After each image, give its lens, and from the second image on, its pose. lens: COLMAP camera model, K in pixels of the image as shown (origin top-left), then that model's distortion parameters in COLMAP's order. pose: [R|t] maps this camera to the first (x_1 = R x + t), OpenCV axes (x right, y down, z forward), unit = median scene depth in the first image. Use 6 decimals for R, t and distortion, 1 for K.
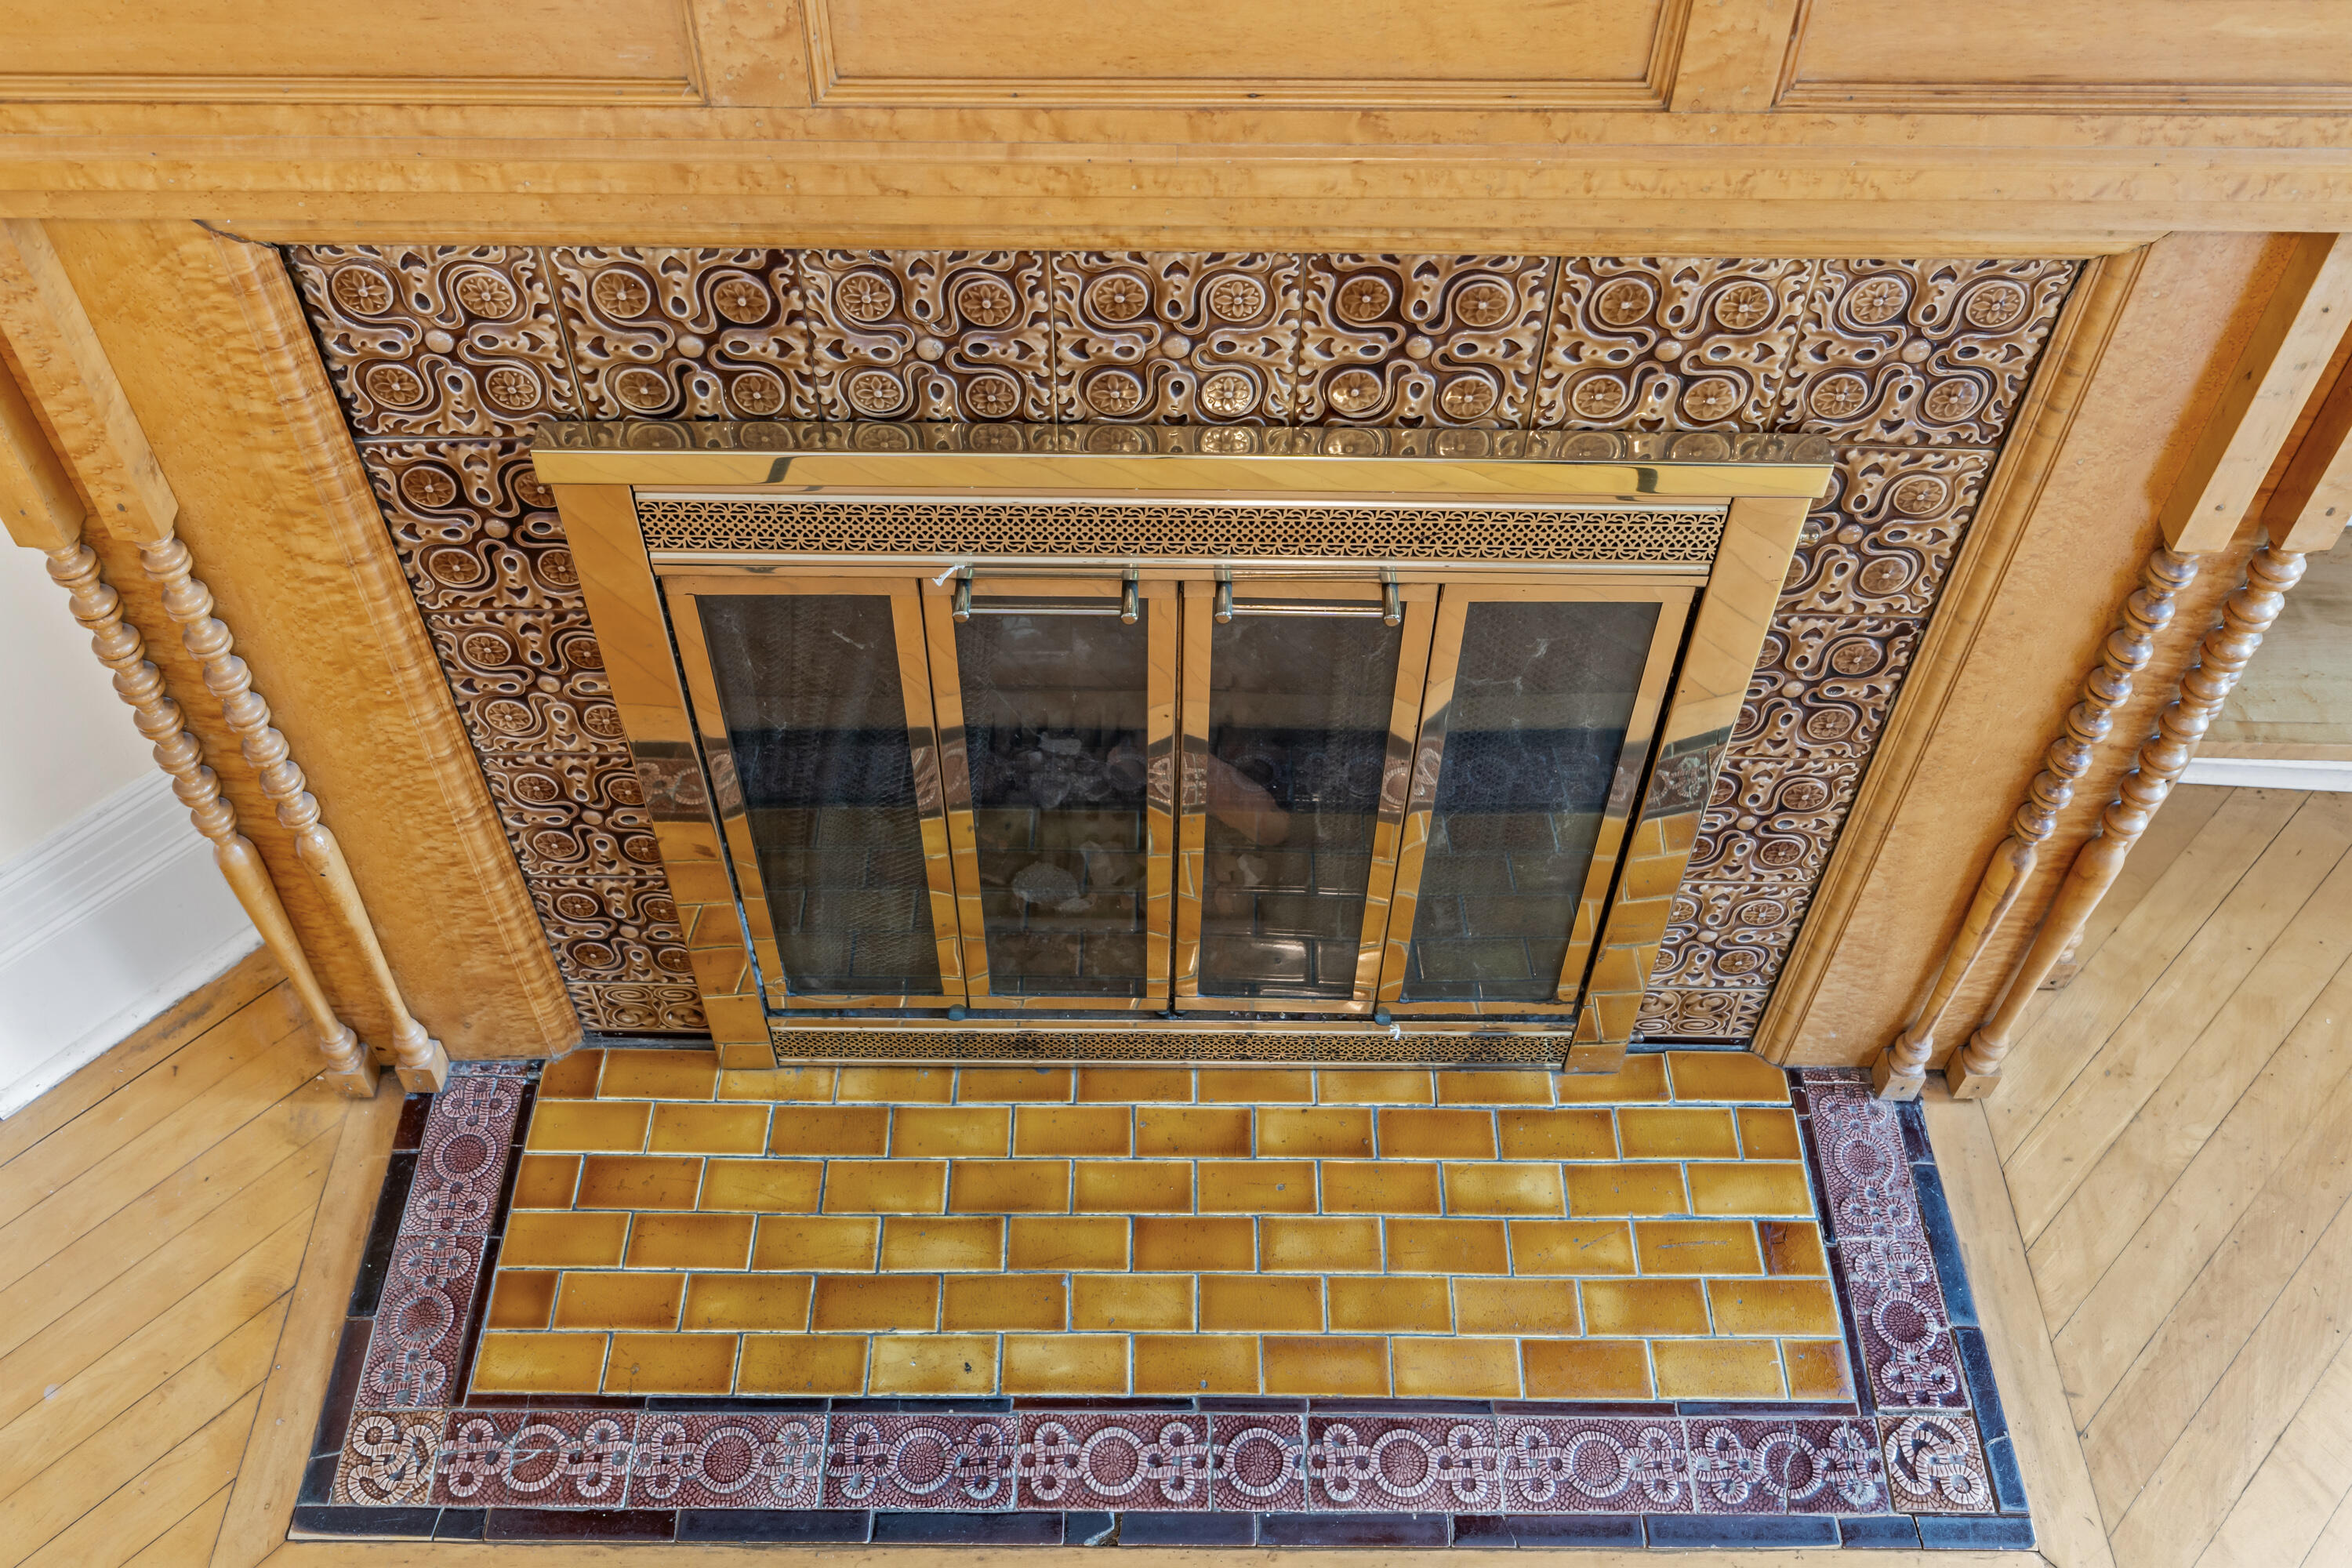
lens RADIAL K [[2027.2, 0, 1170.6], [0, 2027.2, 779.8], [0, 0, 1]] dist [0.005653, -0.008908]
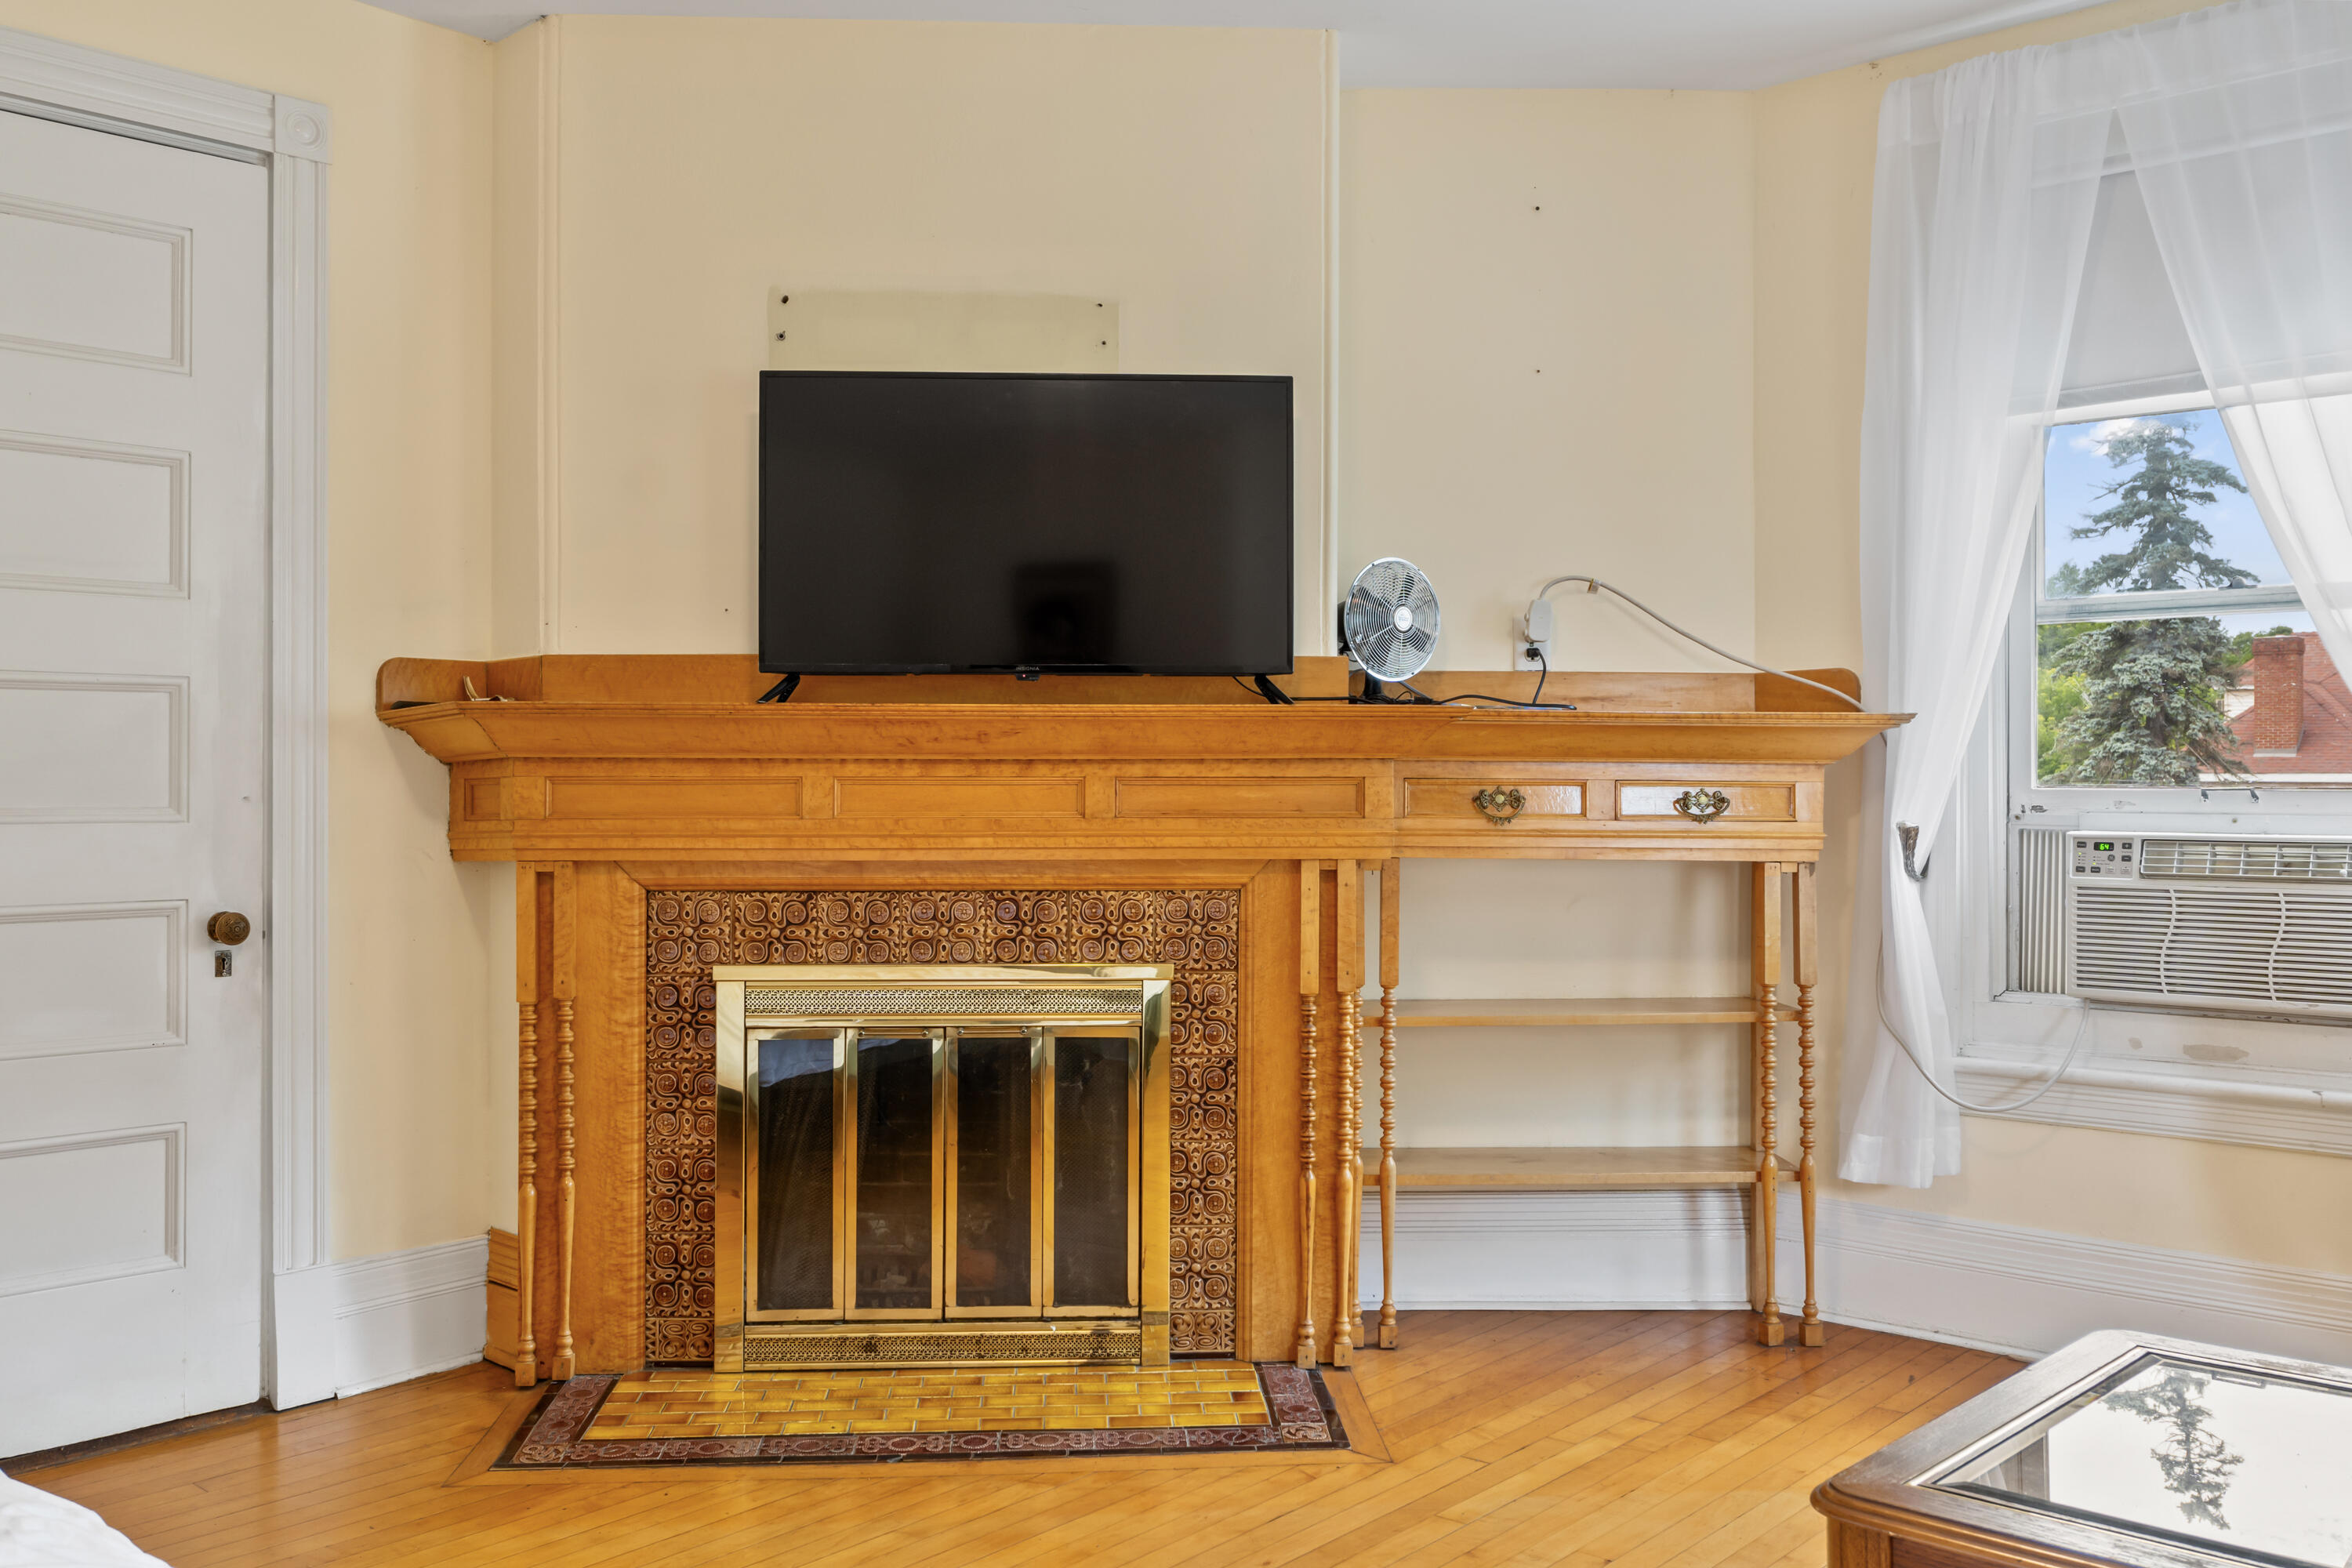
lens RADIAL K [[2027.2, 0, 1178.2], [0, 2027.2, 774.7], [0, 0, 1]] dist [0.005653, -0.008908]
pose [[0.998111, -0.007513, 0.060970, 0.160120], [0.051276, 0.648464, -0.759516, 1.829694], [-0.033831, 0.761208, 0.647625, -1.047218]]
